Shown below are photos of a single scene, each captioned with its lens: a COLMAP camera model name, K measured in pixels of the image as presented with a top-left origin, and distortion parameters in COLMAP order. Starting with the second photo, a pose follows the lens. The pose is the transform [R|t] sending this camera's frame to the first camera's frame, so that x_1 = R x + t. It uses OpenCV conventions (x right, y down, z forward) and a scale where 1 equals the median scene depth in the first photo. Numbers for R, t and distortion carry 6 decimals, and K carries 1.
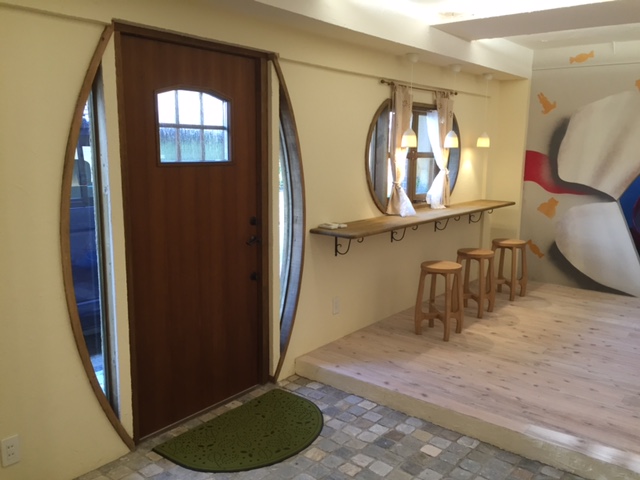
lens RADIAL K [[550.5, 0, 322.8], [0, 550.5, 235.4], [0, 0, 1]] dist [0.075063, -0.102653]
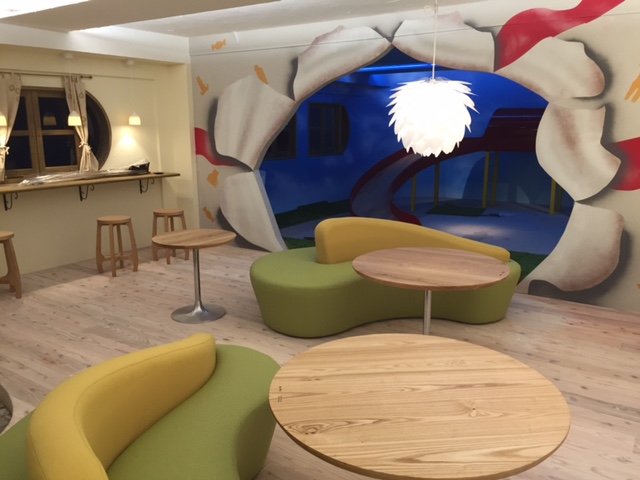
lens RADIAL K [[550.5, 0, 322.9], [0, 550.5, 233.3], [0, 0, 1]] dist [0.075063, -0.102653]
pose [[0.996301, -0.032605, 0.079505, 0.641194], [0.029710, 0.998861, 0.037333, 0.033460], [-0.080632, -0.034833, 0.996135, -0.183025]]
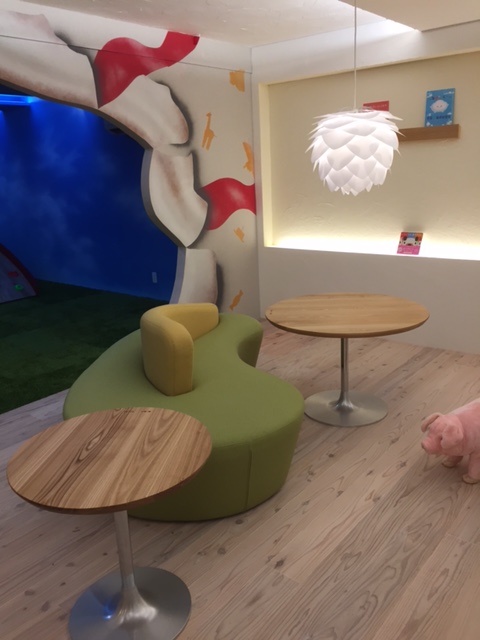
lens RADIAL K [[550.5, 0, 243.9], [0, 550.5, 320.4], [0, 0, 1]] dist [0.075063, -0.102653]
pose [[0.009270, -0.283519, 0.958922, 0.203429], [0.206899, 0.938755, 0.275556, -0.092980], [-0.978318, 0.195846, 0.067362, 0.557377]]
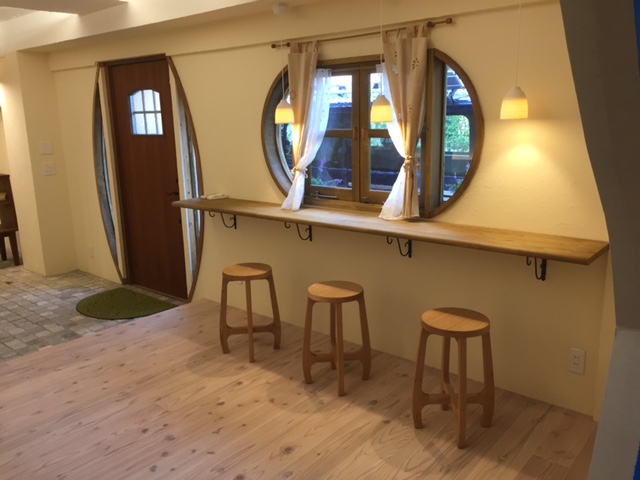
lens RADIAL K [[550.5, 0, 320.5], [0, 550.5, 237.3], [0, 0, 1]] dist [0.075063, -0.102653]
pose [[-0.021425, 0.207547, -0.977990, 0.864871], [-0.138978, 0.968099, 0.208492, -0.155045], [0.990064, 0.140386, 0.008103, 0.950820]]
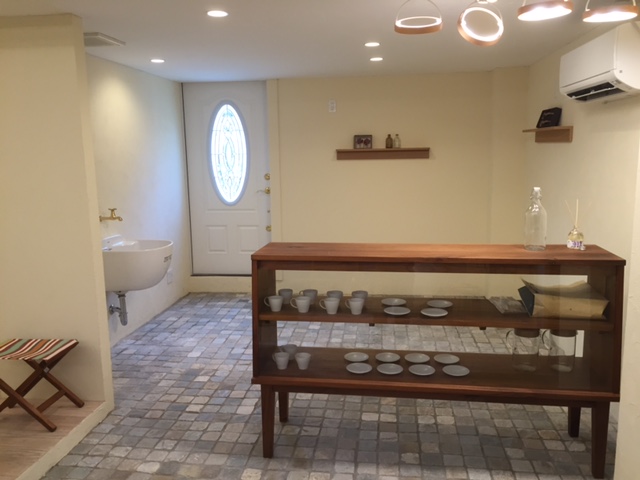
lens RADIAL K [[550.5, 0, 320.4], [0, 550.5, 243.4], [0, 0, 1]] dist [0.075063, -0.102653]
pose [[-0.853300, 0.092936, -0.513071, 0.116325], [-0.075030, 0.951862, 0.297202, -0.074026], [0.515993, 0.292099, -0.805251, 0.507578]]
